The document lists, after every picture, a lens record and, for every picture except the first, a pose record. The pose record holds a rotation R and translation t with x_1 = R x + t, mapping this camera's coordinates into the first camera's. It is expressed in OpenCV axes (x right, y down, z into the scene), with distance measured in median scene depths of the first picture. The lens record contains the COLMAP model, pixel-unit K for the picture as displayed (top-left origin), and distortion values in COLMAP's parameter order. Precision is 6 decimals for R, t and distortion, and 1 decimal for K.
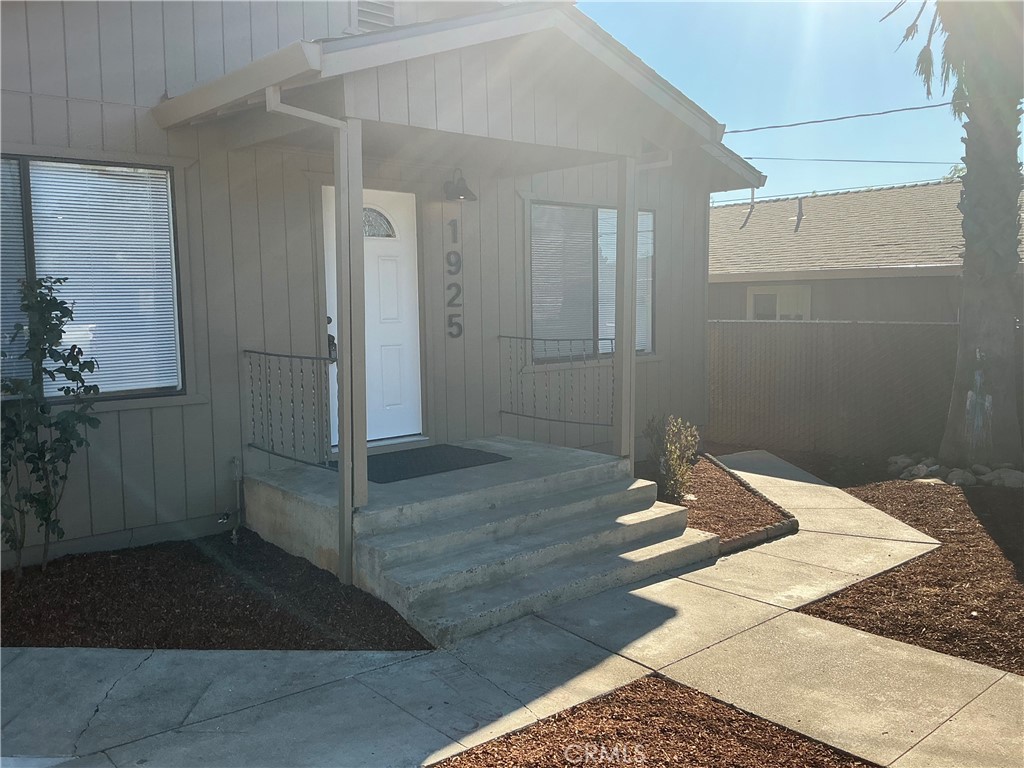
lens RADIAL K [[848.9, 0, 512.0], [0, 848.9, 384.0], [0, 0, 1]] dist [0.100465, -0.243610]
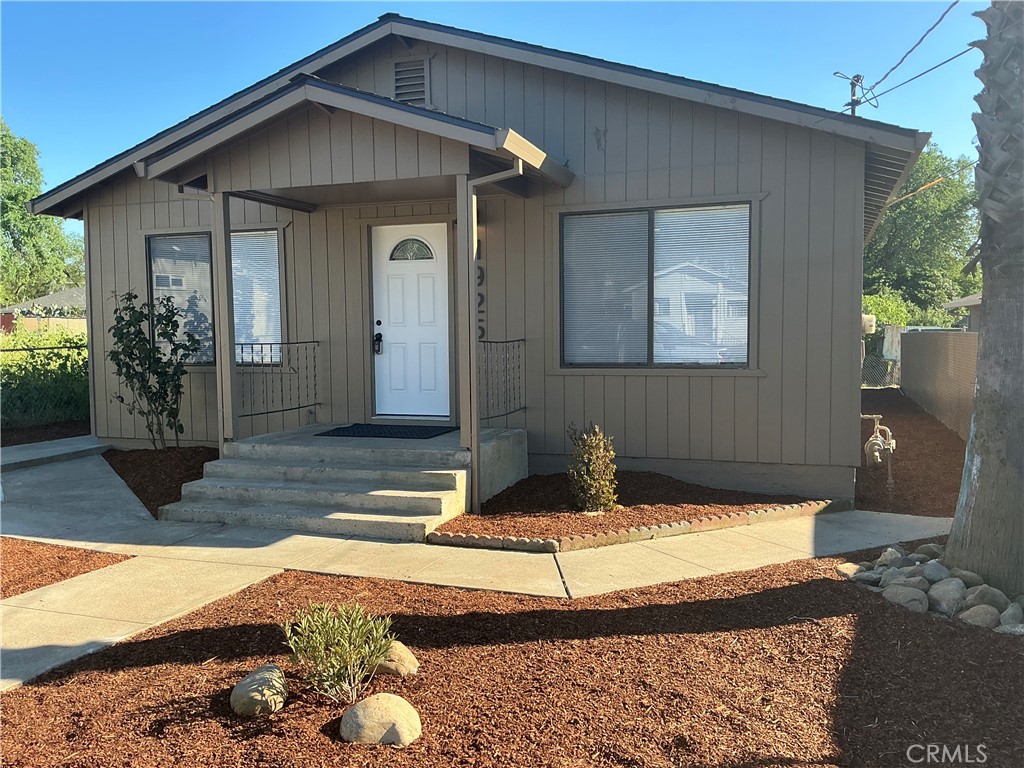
lens RADIAL K [[848.9, 0, 512.0], [0, 848.9, 384.0], [0, 0, 1]] dist [0.100465, -0.243610]
pose [[0.507098, 0.065759, -0.859376, 1.107319], [-0.083461, 0.996146, 0.026976, -0.031731], [0.857838, 0.058045, 0.510632, 0.497004]]
